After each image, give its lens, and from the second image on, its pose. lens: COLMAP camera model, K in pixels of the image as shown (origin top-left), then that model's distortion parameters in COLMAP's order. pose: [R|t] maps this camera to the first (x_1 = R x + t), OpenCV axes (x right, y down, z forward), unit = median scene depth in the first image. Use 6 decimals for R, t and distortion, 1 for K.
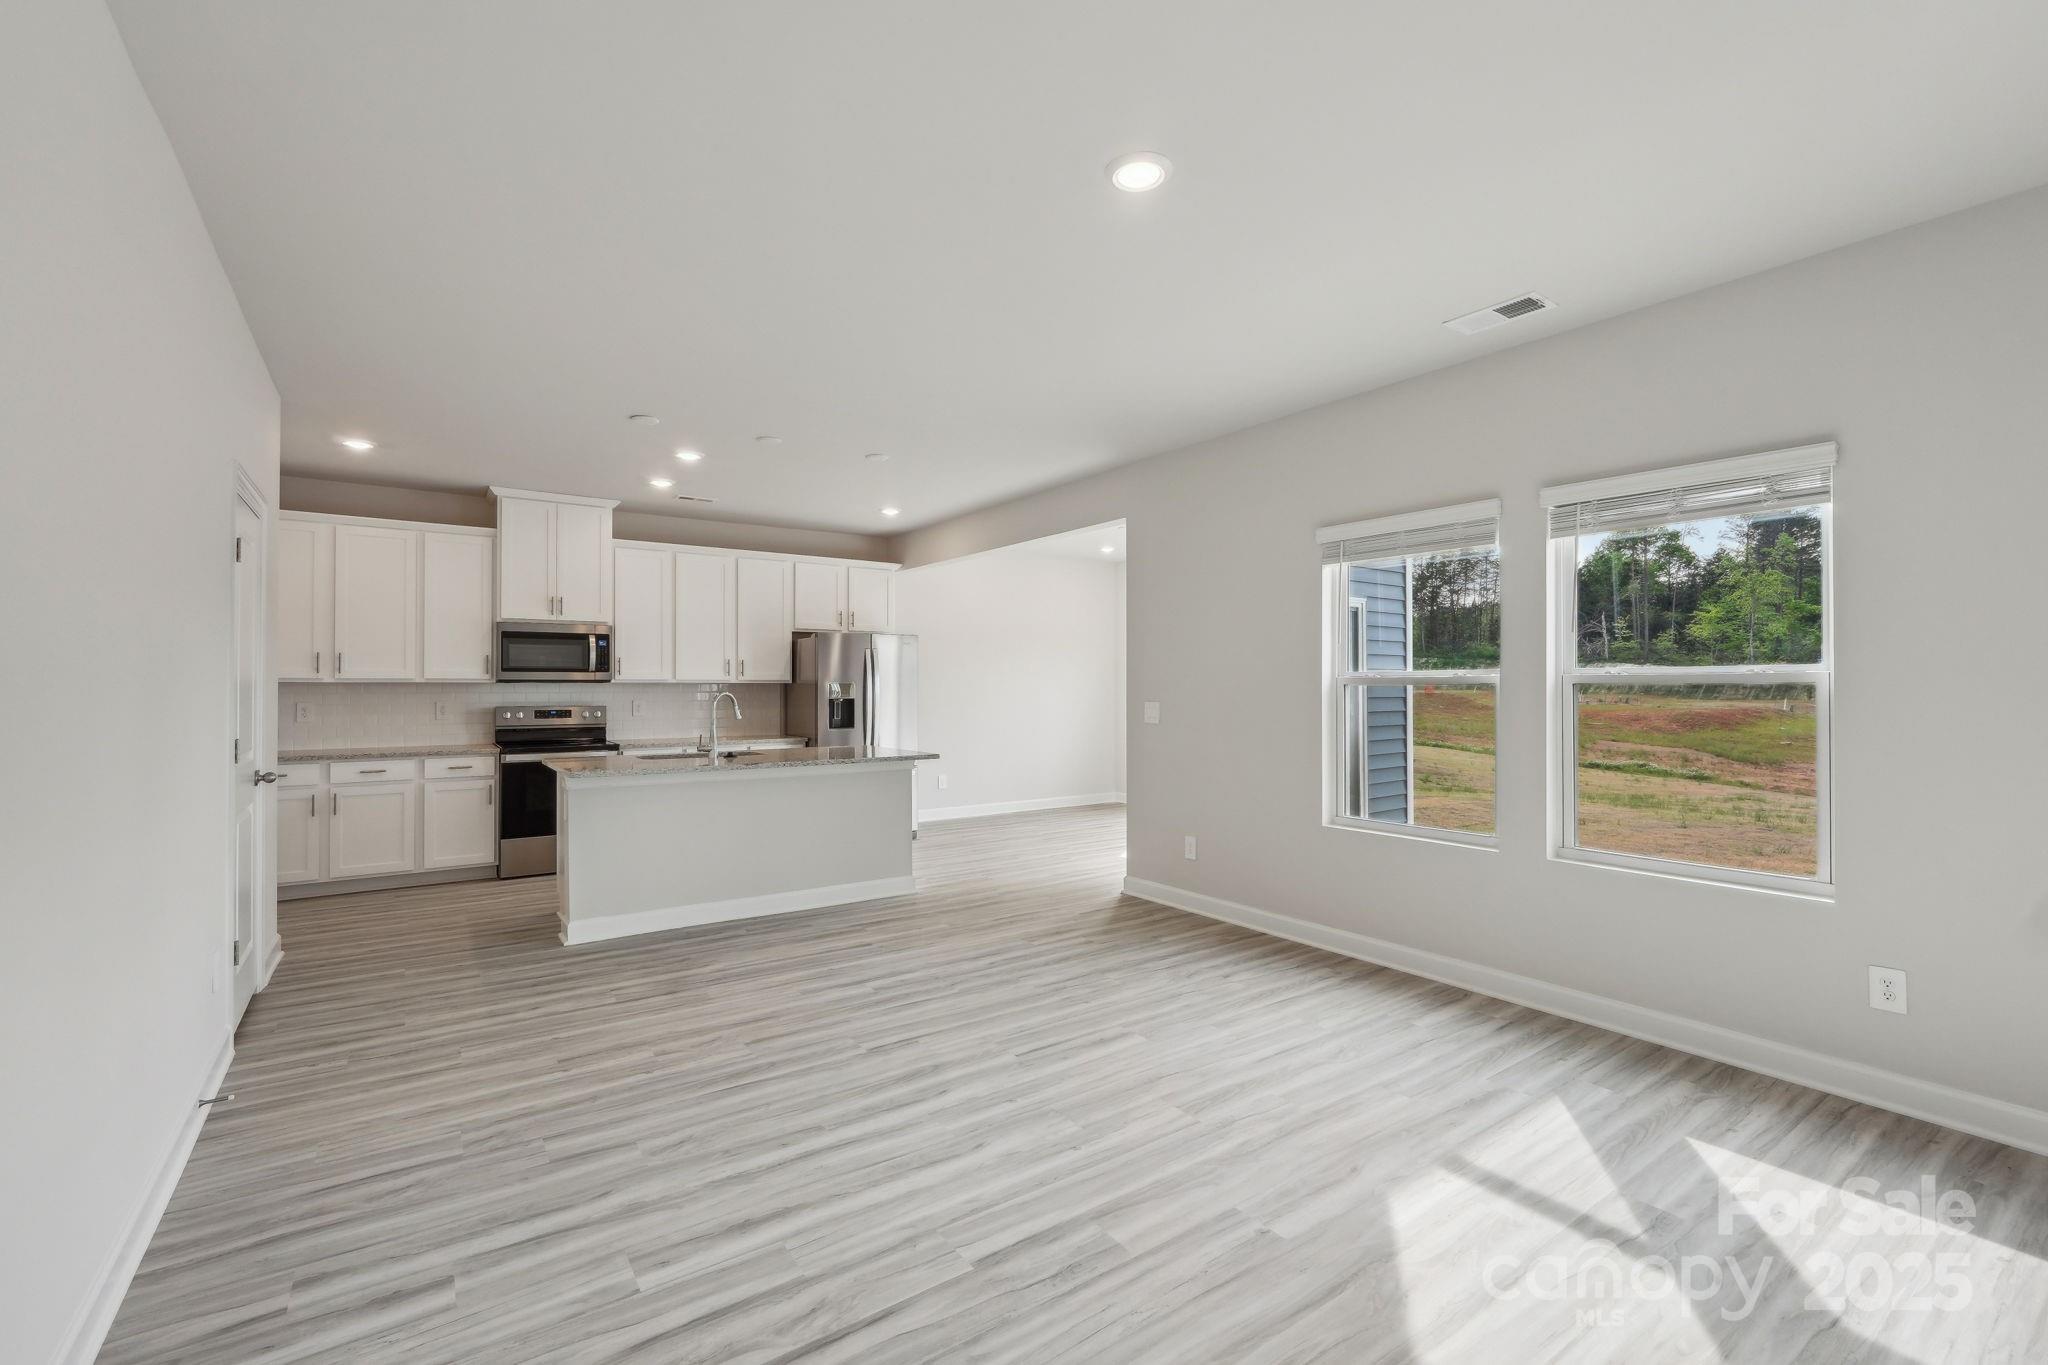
lens RADIAL K [[881.9, 0, 1024.0], [0, 881.9, 682.5], [0, 0, 1]] dist [-0.000065, 0.000270]
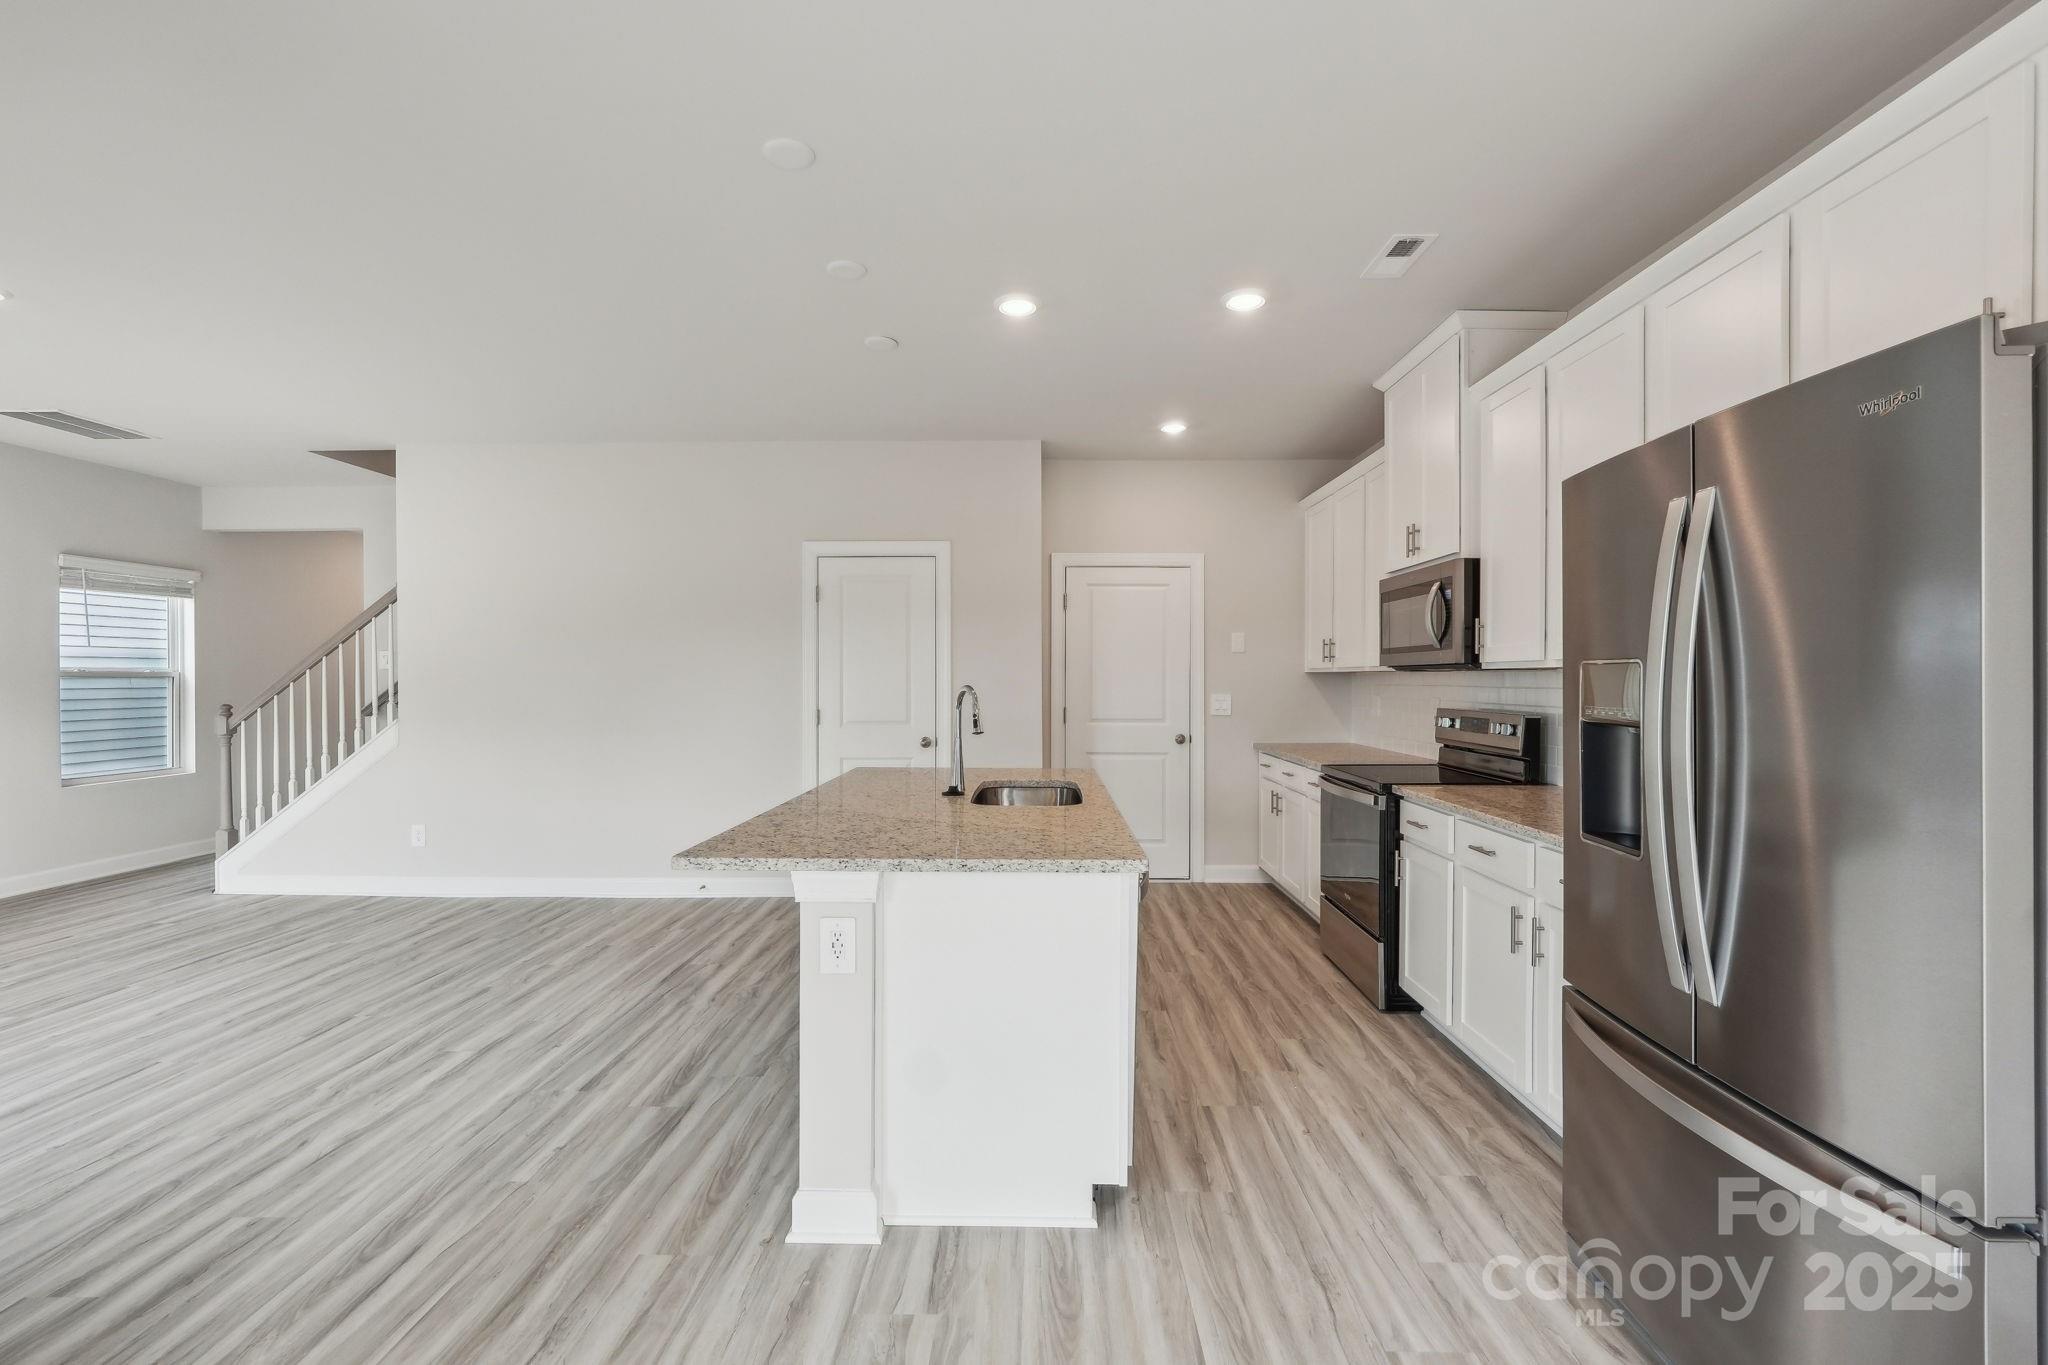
lens RADIAL K [[870.7, 0, 1015.0], [0, 870.7, 693.2], [0, 0, 1]] dist [-0.001286, 0.000376]
pose [[-0.590770, 0.010264, -0.806775, 0.208821], [0.003225, 0.999941, 0.010361, 0.016394], [0.806833, 0.003519, -0.590769, 2.416256]]
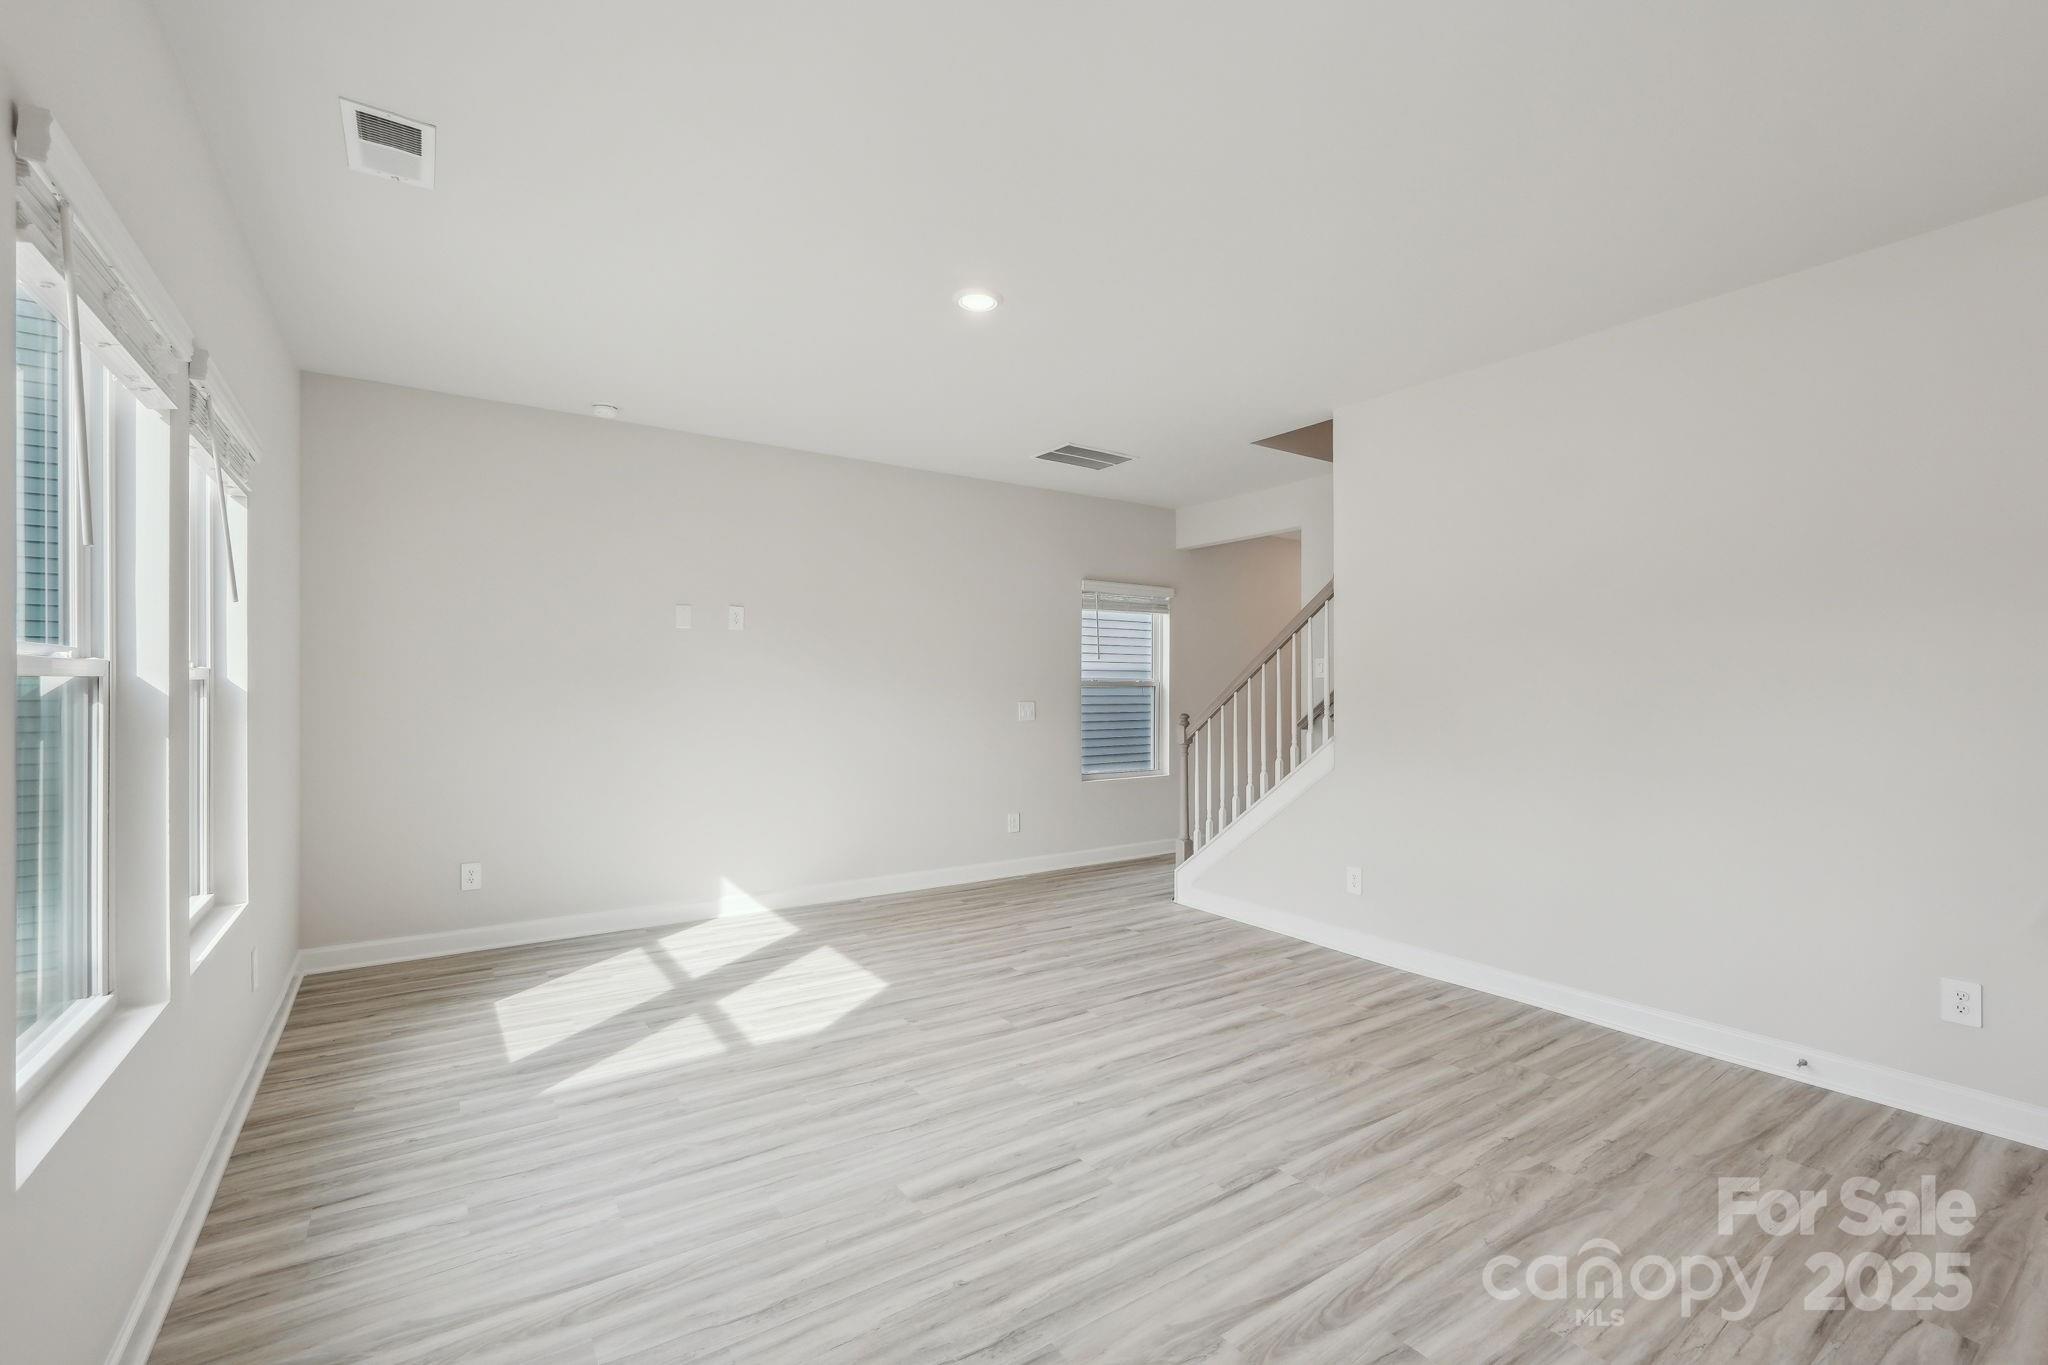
lens RADIAL K [[877.3, 0, 1032.6], [0, 877.3, 681.9], [0, 0, 1]] dist [-0.005001, 0.000487]
pose [[-0.999982, -0.002067, 0.005661, 0.030597], [-0.002136, 0.999922, -0.012278, 0.010225], [-0.005636, -0.012290, -0.999909, 1.864845]]
